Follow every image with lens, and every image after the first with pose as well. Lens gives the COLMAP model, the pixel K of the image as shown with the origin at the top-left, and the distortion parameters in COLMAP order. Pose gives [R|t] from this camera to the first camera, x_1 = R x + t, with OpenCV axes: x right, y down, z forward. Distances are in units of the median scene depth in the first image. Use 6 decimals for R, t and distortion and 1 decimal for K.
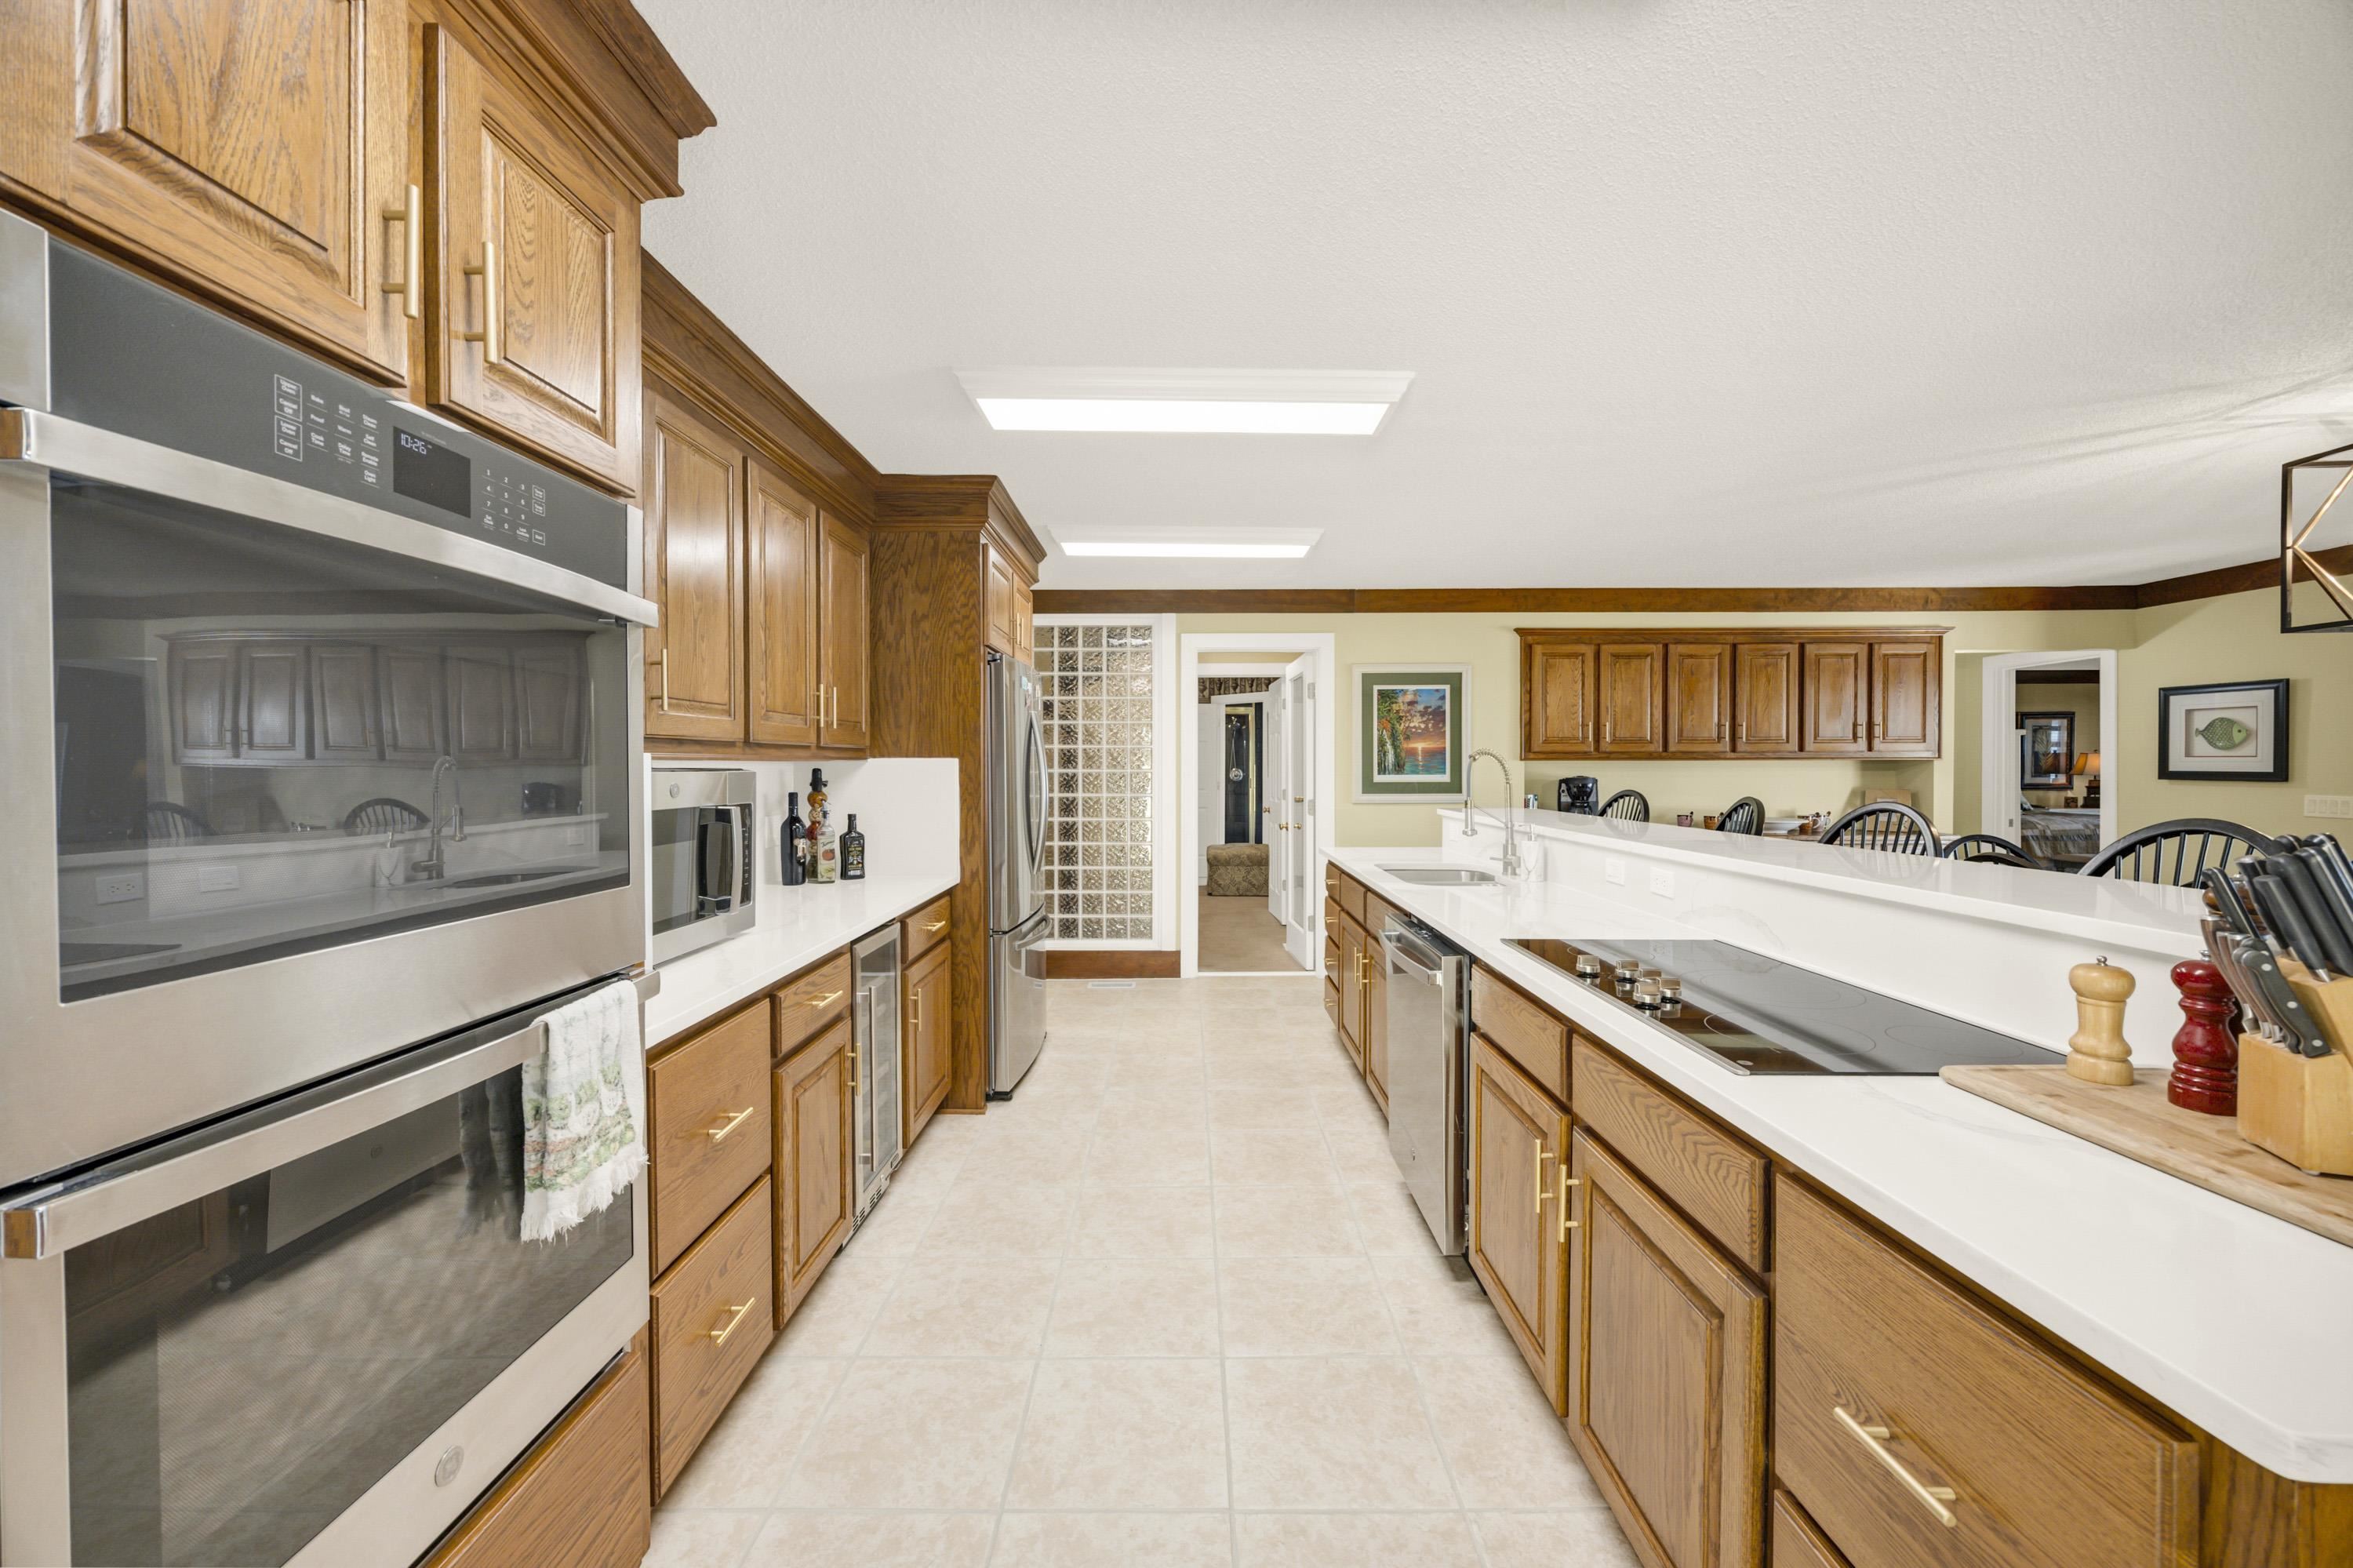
lens RADIAL K [[941.5, 0, 1199.2], [0, 941.5, 785.0], [0, 0, 1]] dist [0.002715, -0.000113]
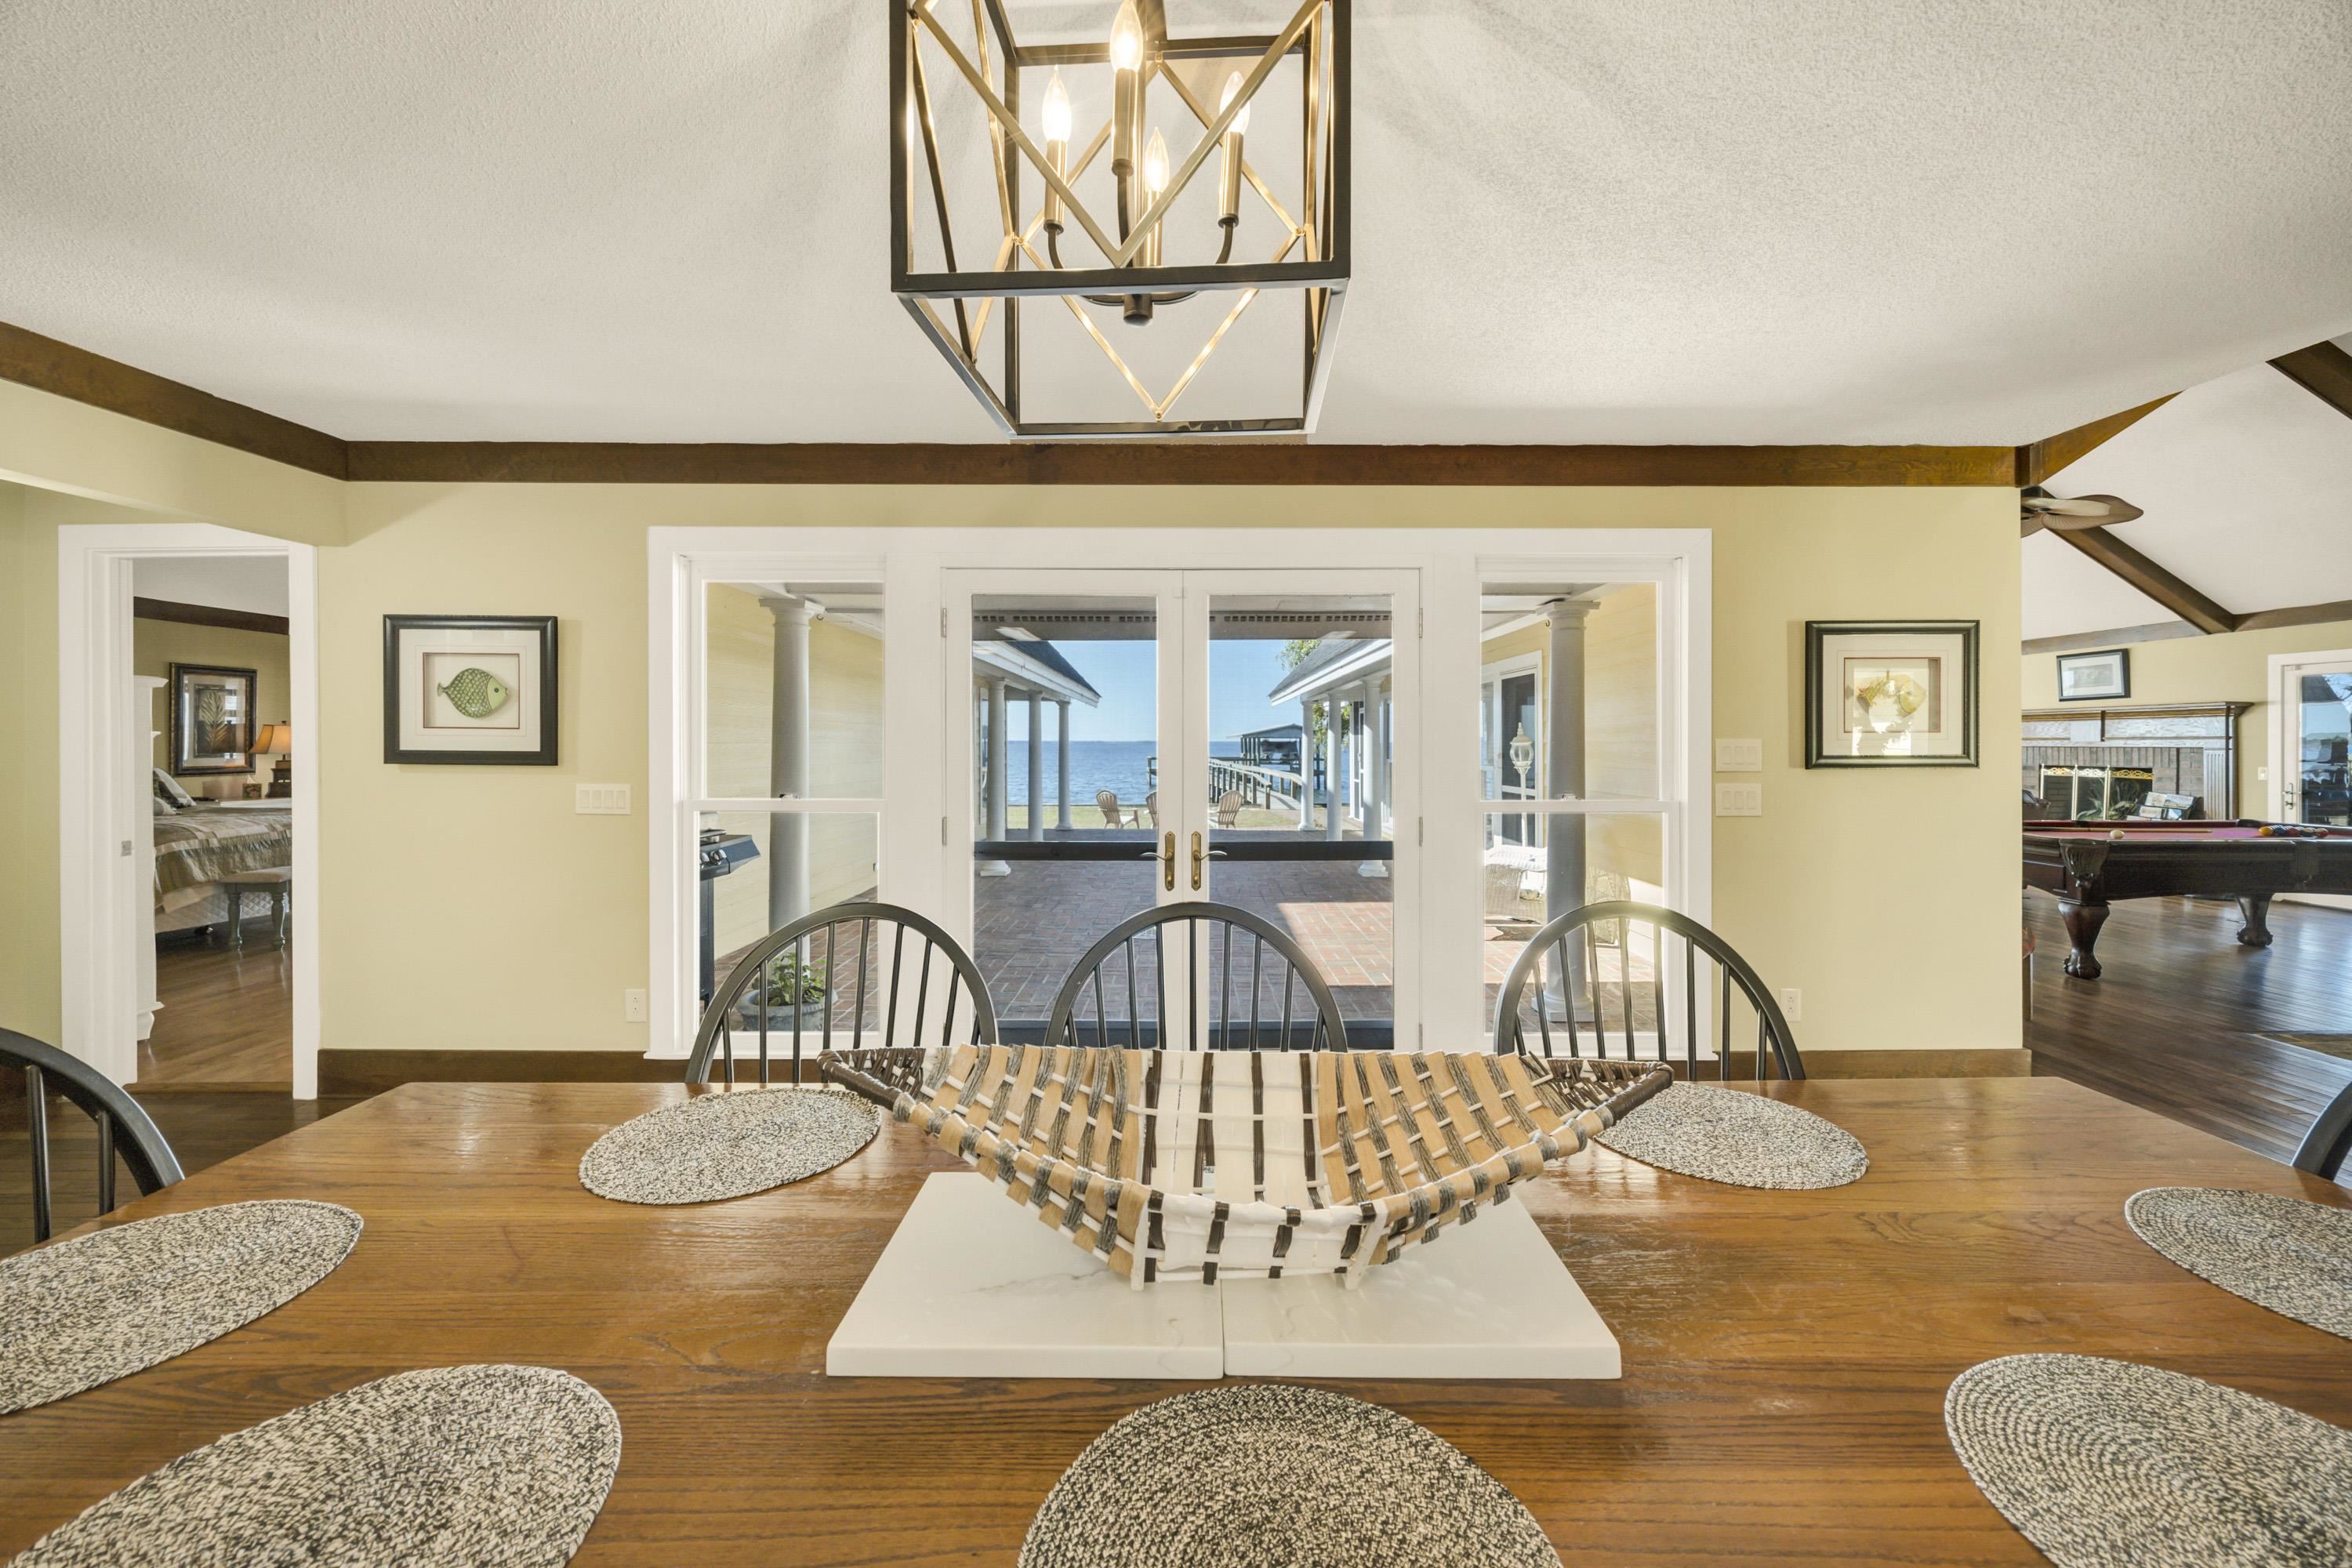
lens RADIAL K [[941.0, 0, 1169.0], [0, 941.0, 742.0], [0, 0, 1]] dist [0.002715, -0.000113]
pose [[0.058452, 0.003318, 0.998285, 0.421308], [0.017428, 0.999839, -0.004344, -0.008300], [-0.998138, 0.017652, 0.058385, 0.441783]]
